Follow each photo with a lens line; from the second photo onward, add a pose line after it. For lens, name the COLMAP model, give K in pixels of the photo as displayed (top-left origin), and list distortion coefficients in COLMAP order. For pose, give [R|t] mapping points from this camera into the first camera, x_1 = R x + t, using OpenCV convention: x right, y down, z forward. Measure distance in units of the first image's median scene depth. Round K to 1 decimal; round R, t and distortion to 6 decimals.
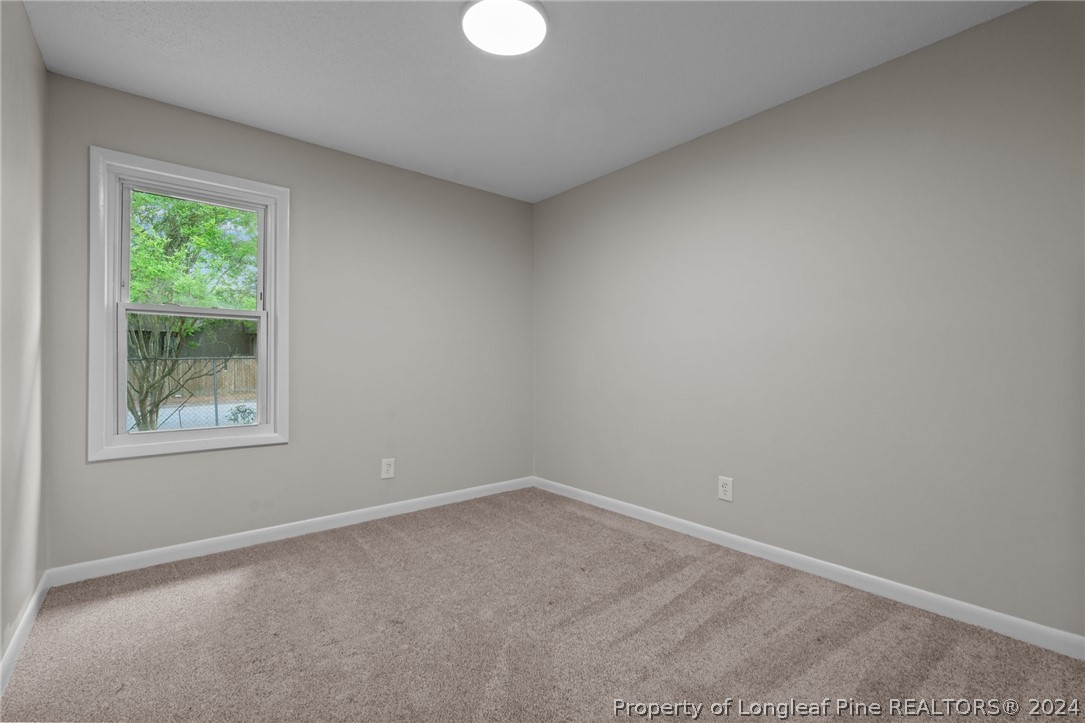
lens RADIAL K [[476.8, 0, 548.9], [0, 476.8, 360.6], [0, 0, 1]] dist [-0.010441, 0.002114]
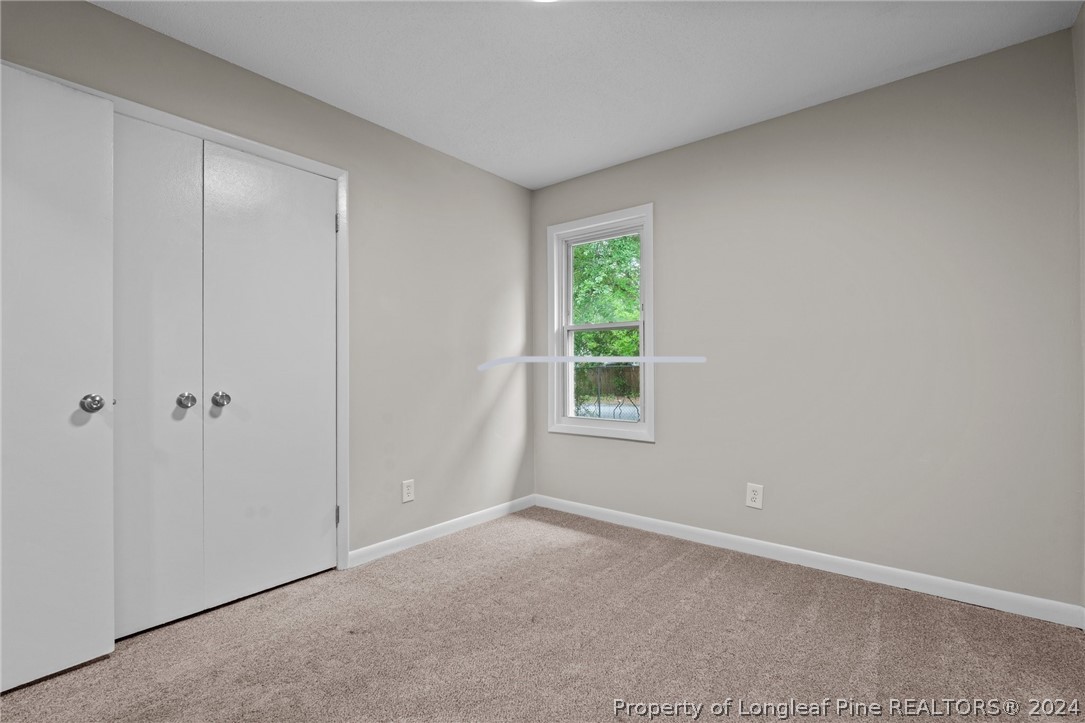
lens RADIAL K [[476.8, 0, 542.5], [0, 476.8, 372.0], [0, 0, 1]] dist [-0.010441, 0.002114]
pose [[0.201057, -0.000787, -0.979579, 0.454535], [-0.002948, 0.999995, -0.001409, 0.019048], [0.979575, 0.003171, 0.201054, 0.559865]]
